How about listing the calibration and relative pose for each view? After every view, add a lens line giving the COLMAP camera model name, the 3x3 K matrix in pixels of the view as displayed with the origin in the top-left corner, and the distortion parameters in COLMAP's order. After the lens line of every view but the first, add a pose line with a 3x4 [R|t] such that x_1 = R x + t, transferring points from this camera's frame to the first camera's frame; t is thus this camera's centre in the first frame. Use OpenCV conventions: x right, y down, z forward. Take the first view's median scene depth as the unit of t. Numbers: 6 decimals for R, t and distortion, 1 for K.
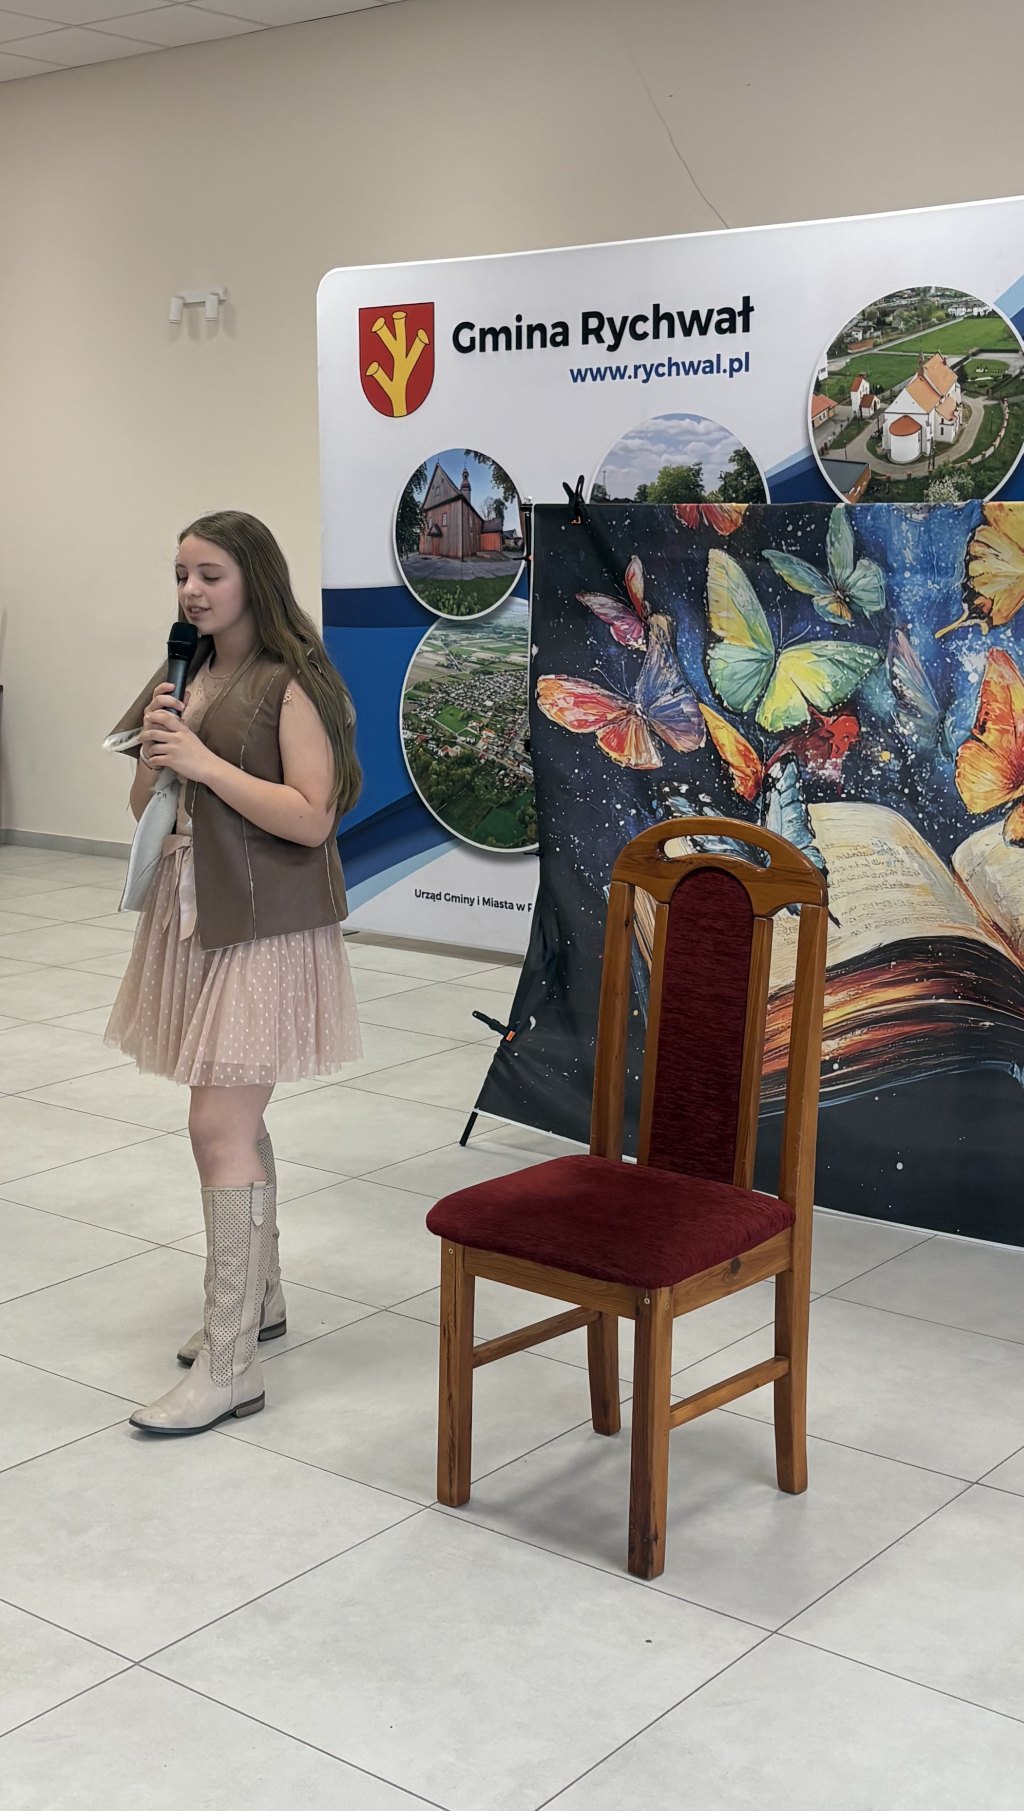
lens RADIAL K [[2232.9, 0, 388.6], [0, 2232.9, 747.1], [0, 0, 1]] dist [0.088534, 0.000000]
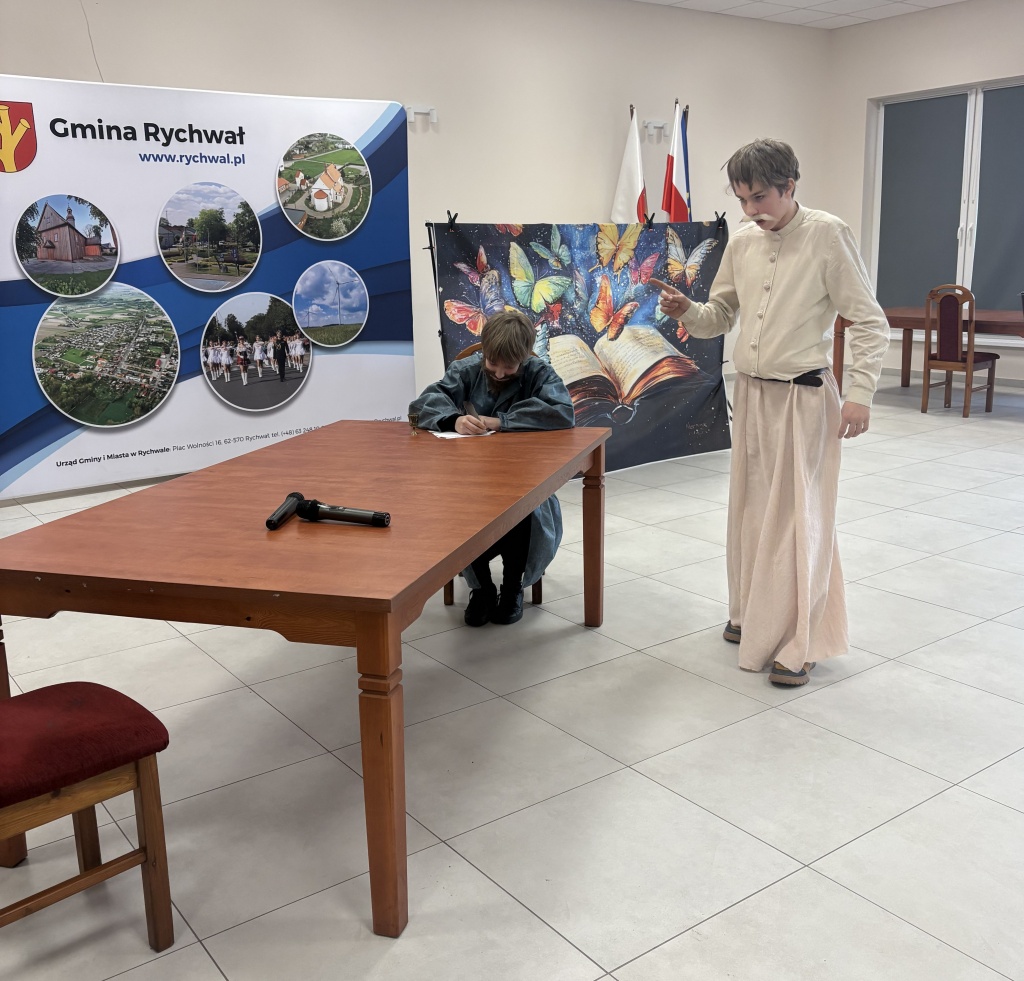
lens RADIAL K [[1126.8, 0, 493.7], [0, 1126.8, 472.7], [0, 0, 1]] dist [0.033542, 0.000000]
pose [[0.217904, -0.196091, 0.956068, -0.839568], [0.116706, 0.977814, 0.173952, -0.043595], [-0.968967, 0.073674, 0.235955, 0.550702]]
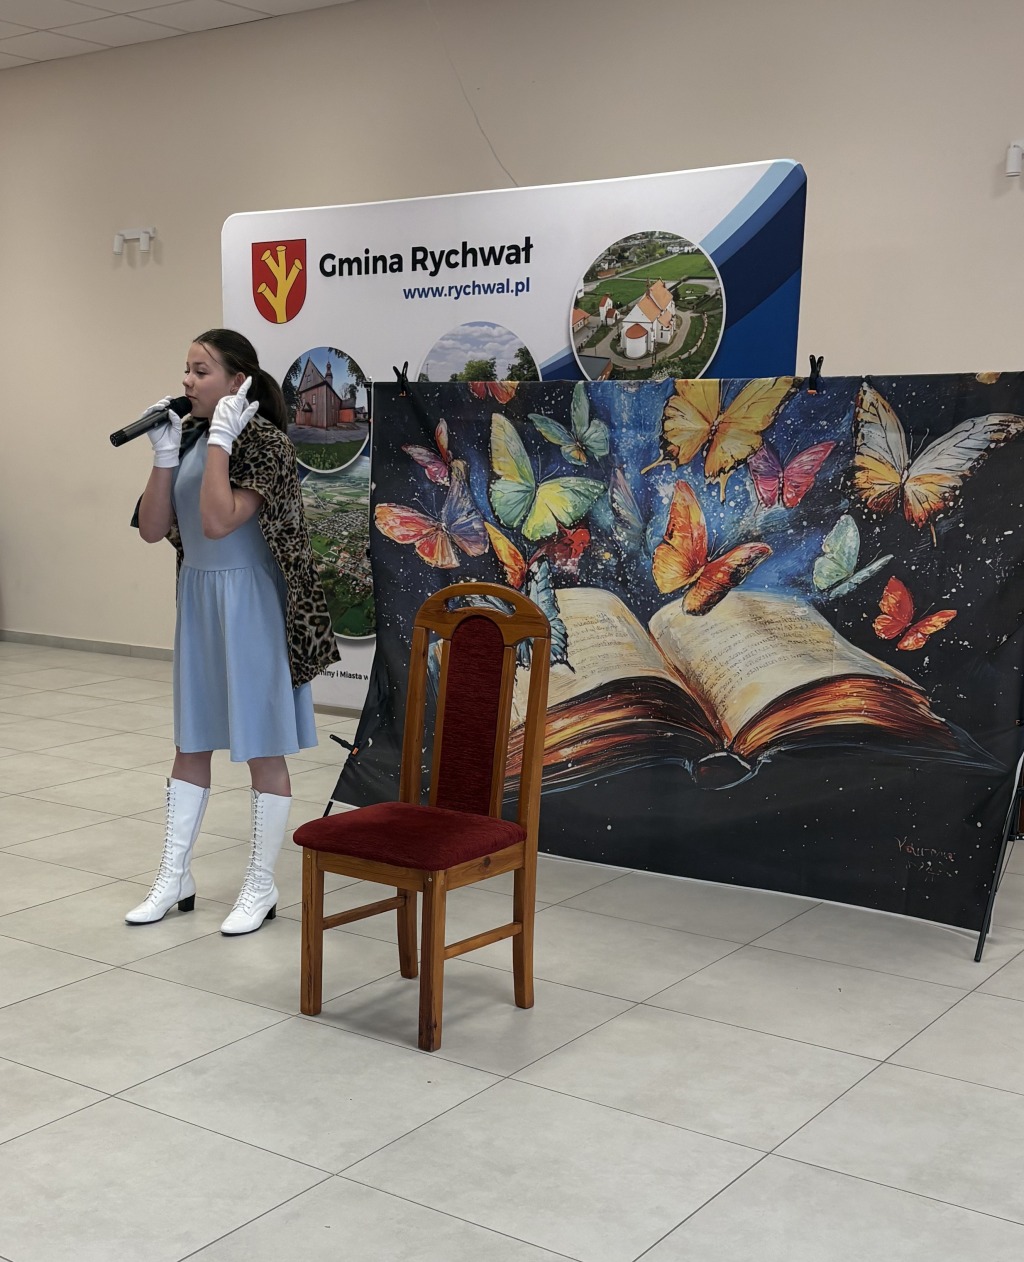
lens RADIAL K [[1676.1, 0, 342.0], [0, 1676.1, 767.4], [0, 0, 1]] dist [0.071907, 0.000000]
pose [[0.999319, -0.001242, 0.036878, 0.003909], [-0.002568, 0.994669, 0.103083, 0.020635], [-0.036810, -0.103107, 0.993989, -0.078545]]
